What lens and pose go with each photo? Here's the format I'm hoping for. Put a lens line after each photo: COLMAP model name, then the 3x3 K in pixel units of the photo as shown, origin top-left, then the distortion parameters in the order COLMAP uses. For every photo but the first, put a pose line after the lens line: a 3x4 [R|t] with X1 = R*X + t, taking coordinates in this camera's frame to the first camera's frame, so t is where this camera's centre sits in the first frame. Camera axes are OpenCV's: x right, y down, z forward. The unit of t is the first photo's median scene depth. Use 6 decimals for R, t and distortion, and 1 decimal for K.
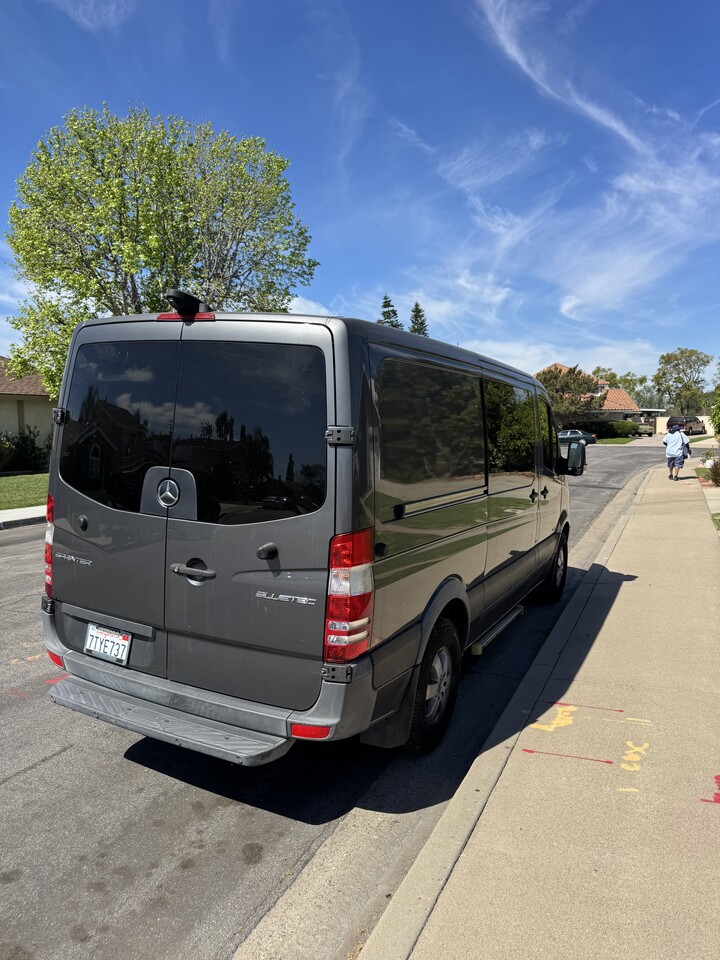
lens RADIAL K [[680.4, 0, 364.4], [0, 680.4, 491.8], [0, 0, 1]] dist [-0.002551, 0.000854]
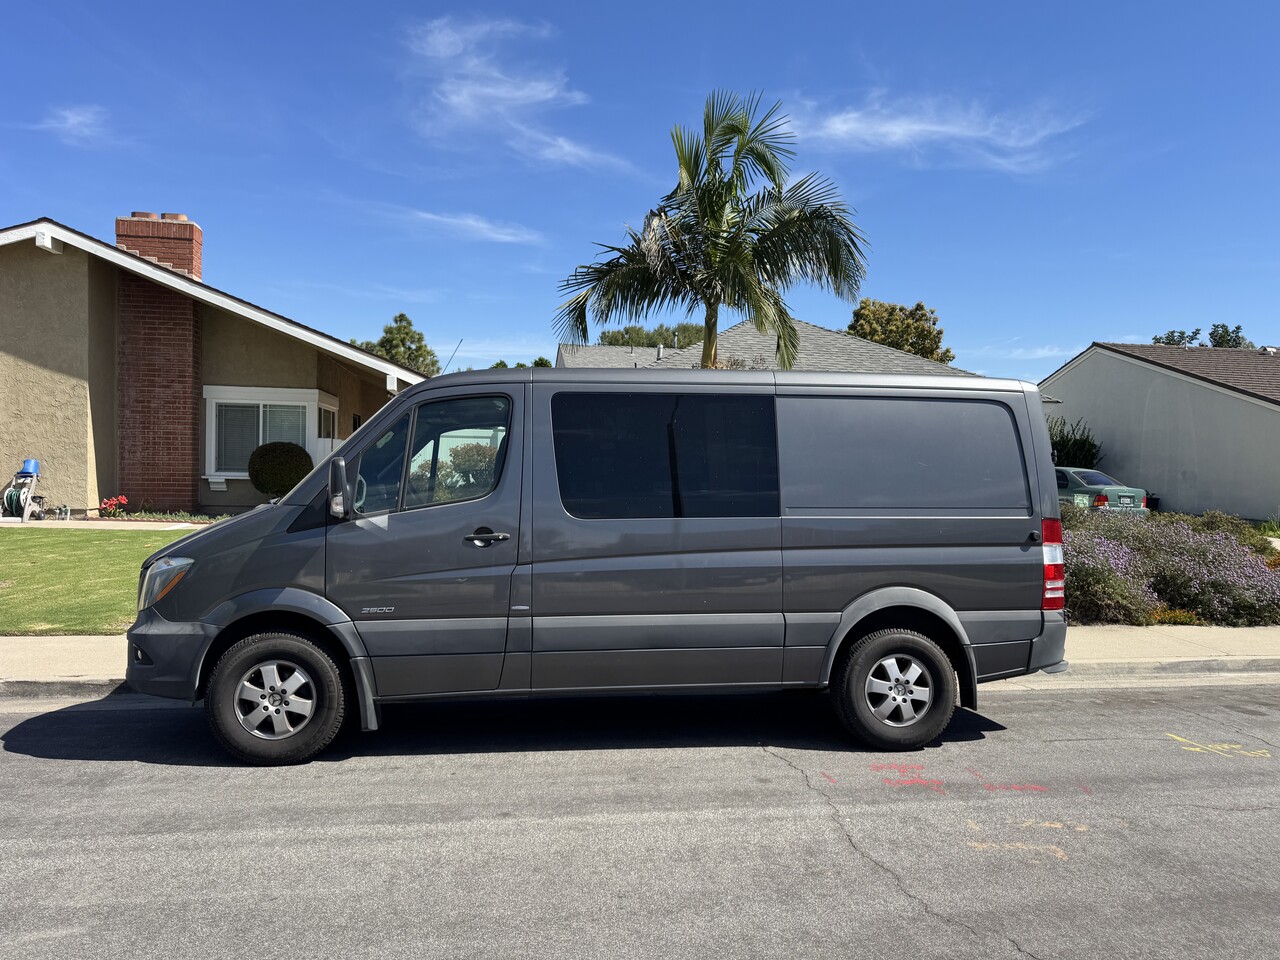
lens RADIAL K [[907.2, 0, 640.0], [0, 907.2, 480.0], [0, 0, 1]] dist [-0.002551, 0.000854]
pose [[-0.568759, -0.011326, 0.822426, -1.433883], [0.061128, 0.996558, 0.055998, -0.214421], [-0.820230, 0.082122, -0.566109, 2.642404]]
